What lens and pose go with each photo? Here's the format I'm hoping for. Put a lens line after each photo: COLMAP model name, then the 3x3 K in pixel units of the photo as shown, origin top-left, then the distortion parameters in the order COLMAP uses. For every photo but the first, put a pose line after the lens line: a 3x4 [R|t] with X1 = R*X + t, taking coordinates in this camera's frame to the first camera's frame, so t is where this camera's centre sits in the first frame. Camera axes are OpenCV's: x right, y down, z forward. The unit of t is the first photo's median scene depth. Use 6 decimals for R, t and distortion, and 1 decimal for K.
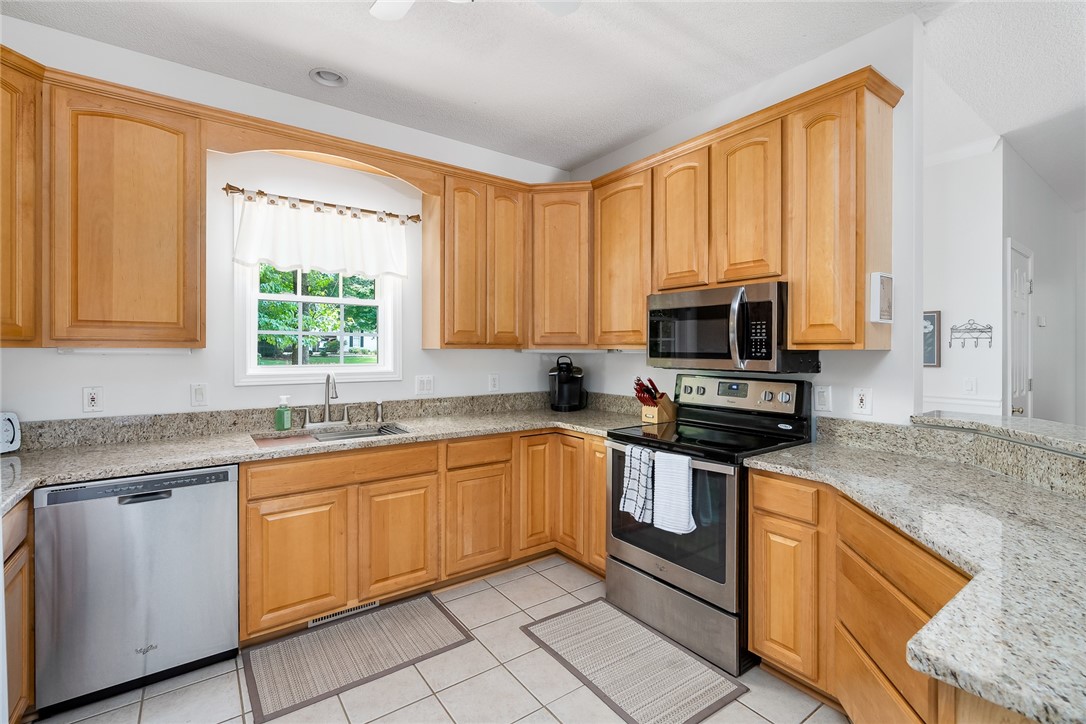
lens RADIAL K [[488.9, 0, 531.1], [0, 488.9, 345.0], [0, 0, 1]] dist [-0.002859, -0.000280]
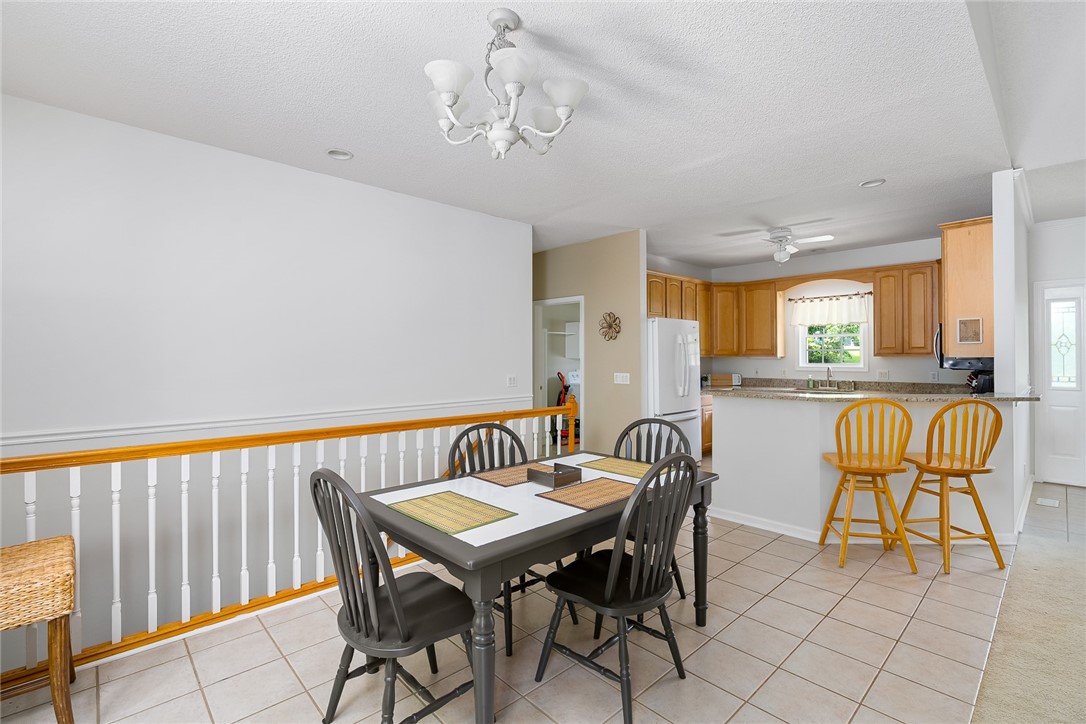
lens RADIAL K [[488.9, 0, 544.3], [0, 488.9, 355.2], [0, 0, 1]] dist [-0.002859, -0.000280]
pose [[0.135395, -0.003030, -0.990787, 1.775231], [0.014974, 0.999887, -0.001012, -0.018150], [0.990679, -0.014699, 0.135425, -0.706460]]
